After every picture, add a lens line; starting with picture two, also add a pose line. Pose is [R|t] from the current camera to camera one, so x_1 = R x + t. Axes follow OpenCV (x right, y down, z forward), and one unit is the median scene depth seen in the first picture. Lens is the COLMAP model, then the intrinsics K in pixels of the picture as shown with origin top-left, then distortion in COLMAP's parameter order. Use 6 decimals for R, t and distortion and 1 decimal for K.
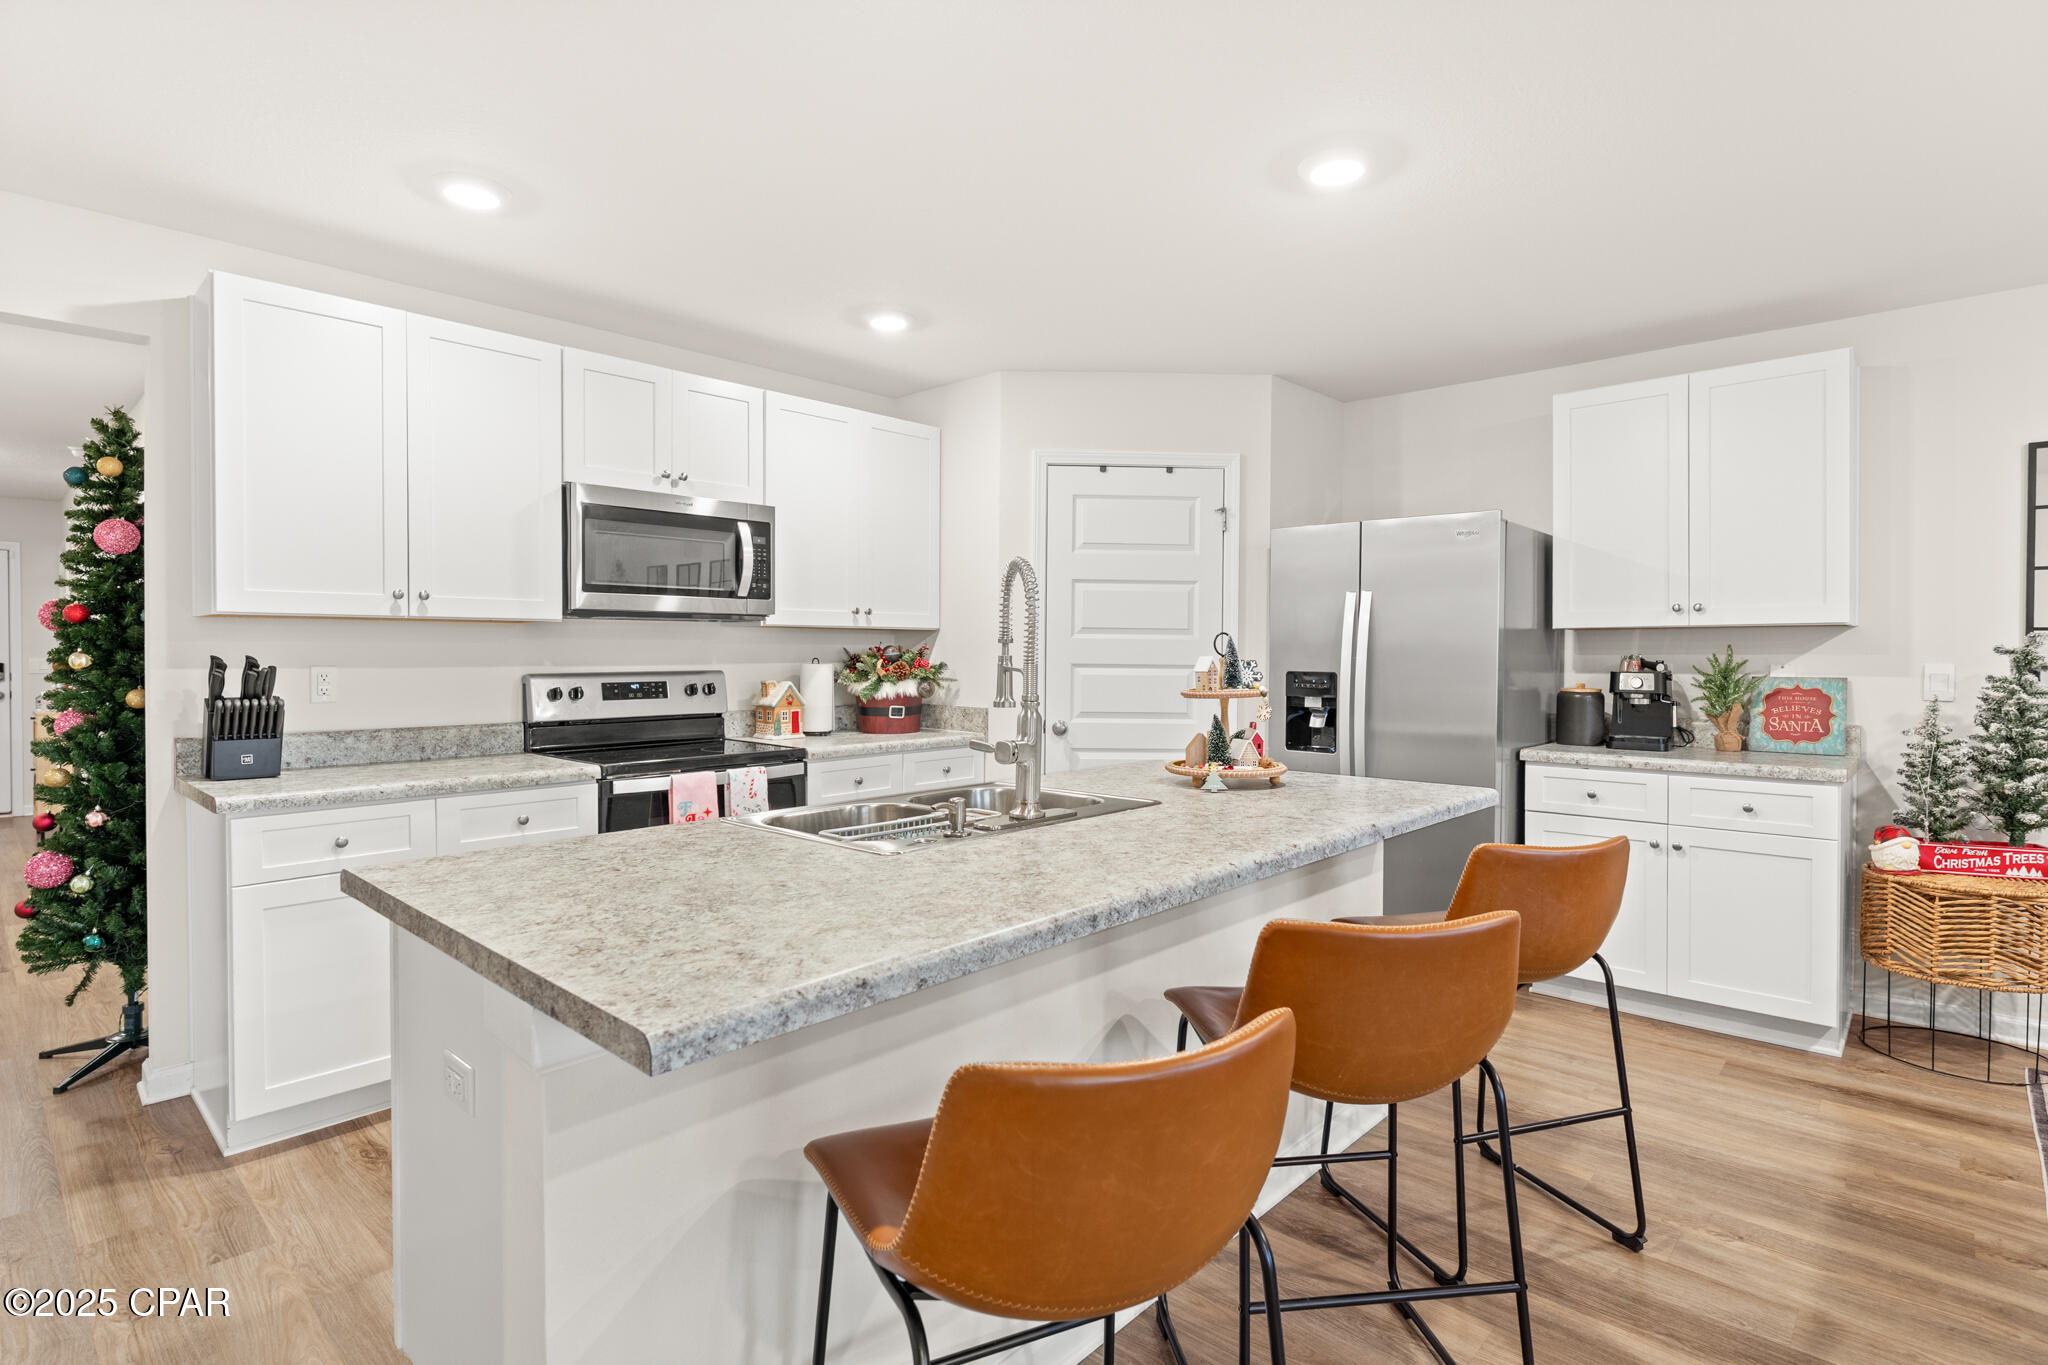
lens RADIAL K [[1009.1, 0, 1023.6], [0, 1009.1, 646.8], [0, 0, 1]] dist [-0.000836, -0.000265]
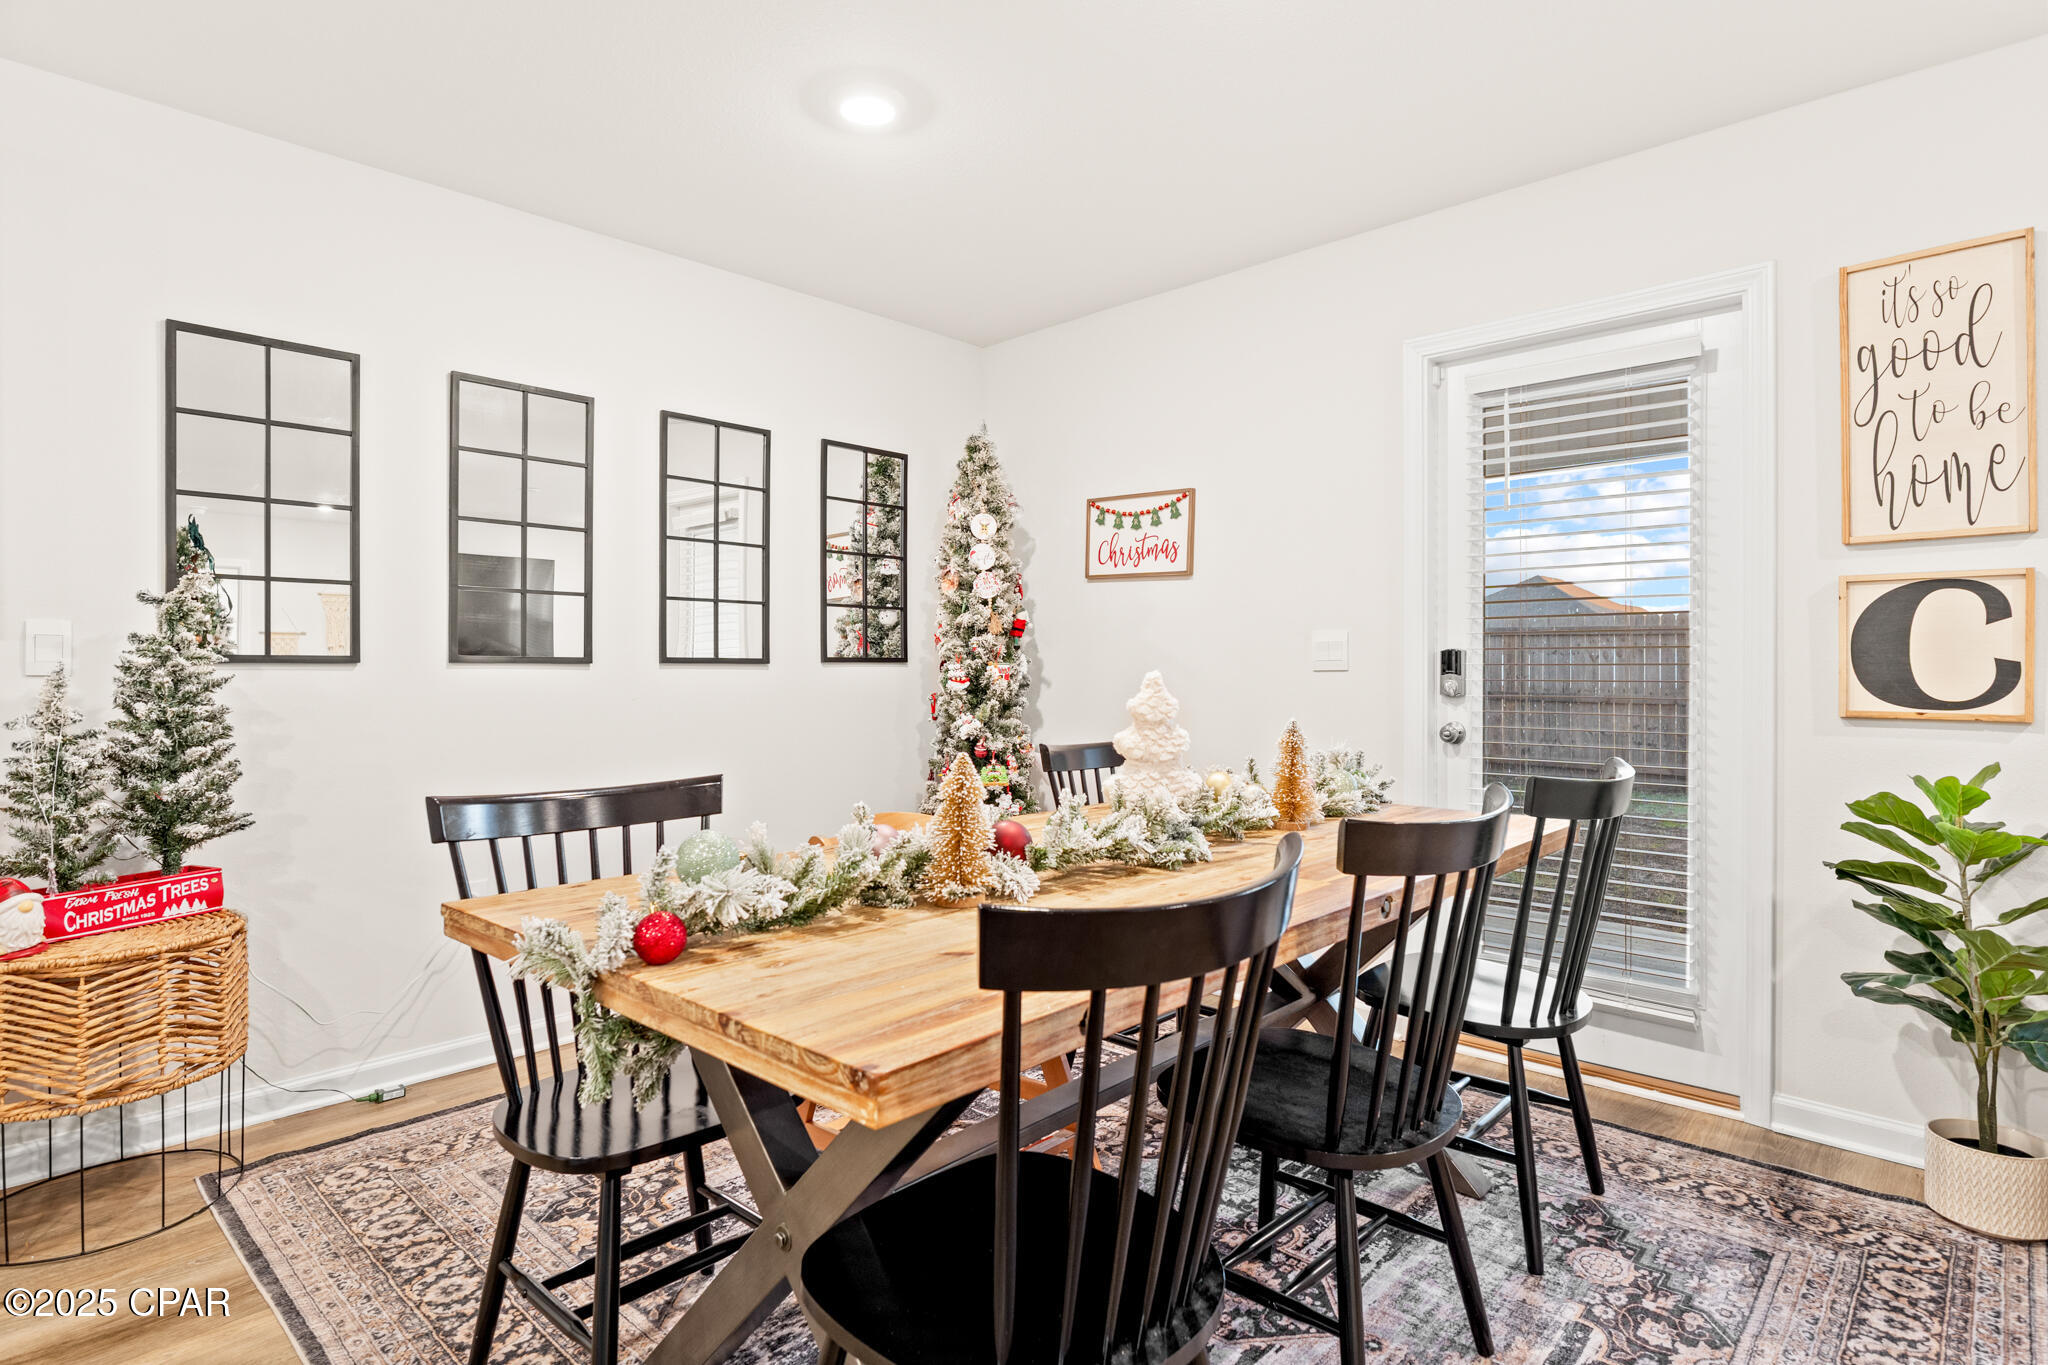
lens RADIAL K [[1053.3, 0, 1024.0], [0, 1053.3, 682.5], [0, 0, 1]] dist [-0.004911, -0.001287]
pose [[-0.005211, -0.015380, 0.999868, 0.240236], [-0.000575, 0.999882, 0.015378, 0.050722], [-0.999986, -0.000495, -0.005219, 0.397522]]
